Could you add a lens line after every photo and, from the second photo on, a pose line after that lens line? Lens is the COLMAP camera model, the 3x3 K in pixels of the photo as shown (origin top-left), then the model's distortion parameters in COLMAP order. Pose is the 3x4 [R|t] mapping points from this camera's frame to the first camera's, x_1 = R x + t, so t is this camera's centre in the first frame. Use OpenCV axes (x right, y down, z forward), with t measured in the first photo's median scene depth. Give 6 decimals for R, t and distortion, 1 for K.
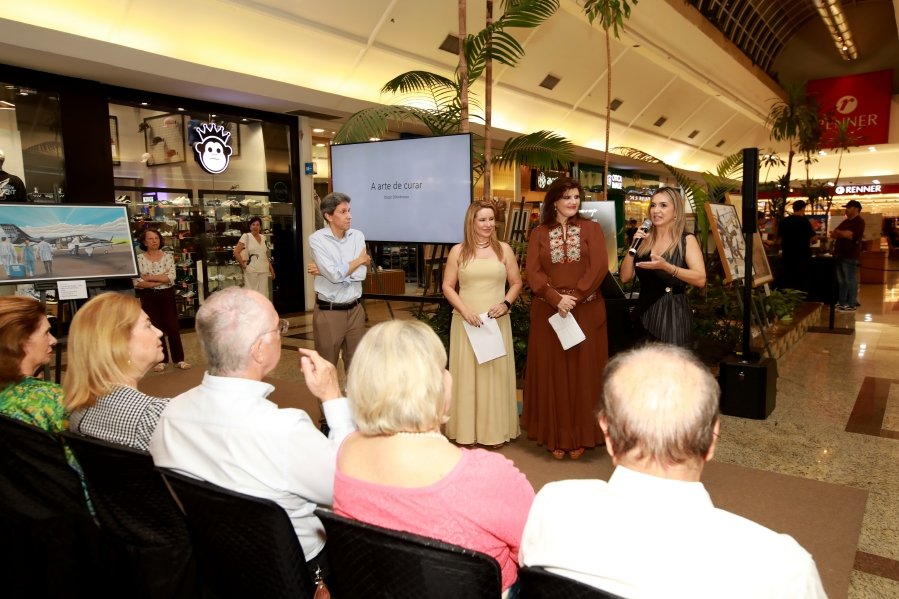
lens RADIAL K [[664.8, 0, 449.5], [0, 664.8, 299.5], [0, 0, 1]] dist [-0.026743, 0.084761]
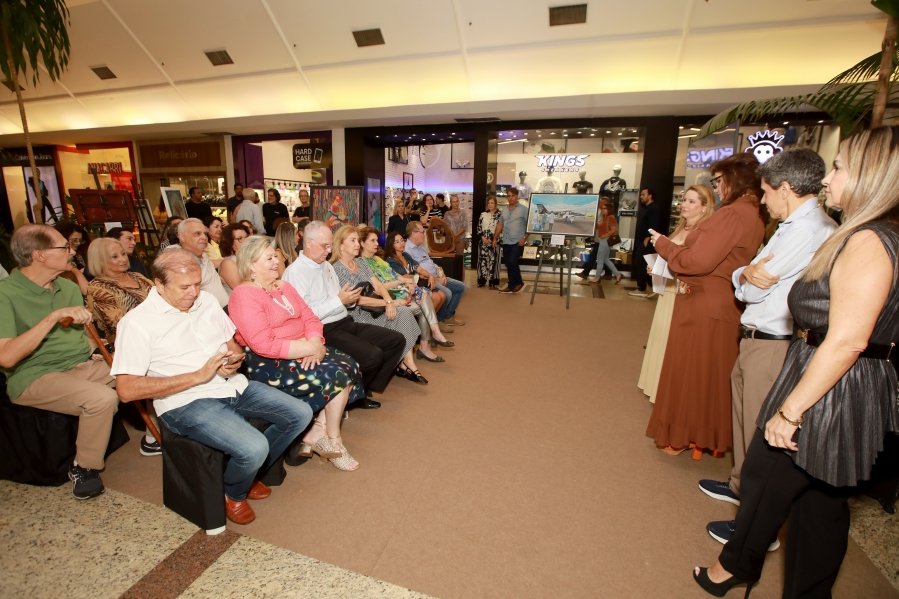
lens RADIAL K [[415.3, 0, 446.5], [0, 415.3, 299.0], [0, 0, 1]] dist [-0.050033, 0.017109]
pose [[0.312872, 0.222228, -0.923432, 0.246526], [-0.125235, 0.973407, 0.191823, -0.019772], [0.941503, 0.055630, 0.332383, 0.175549]]
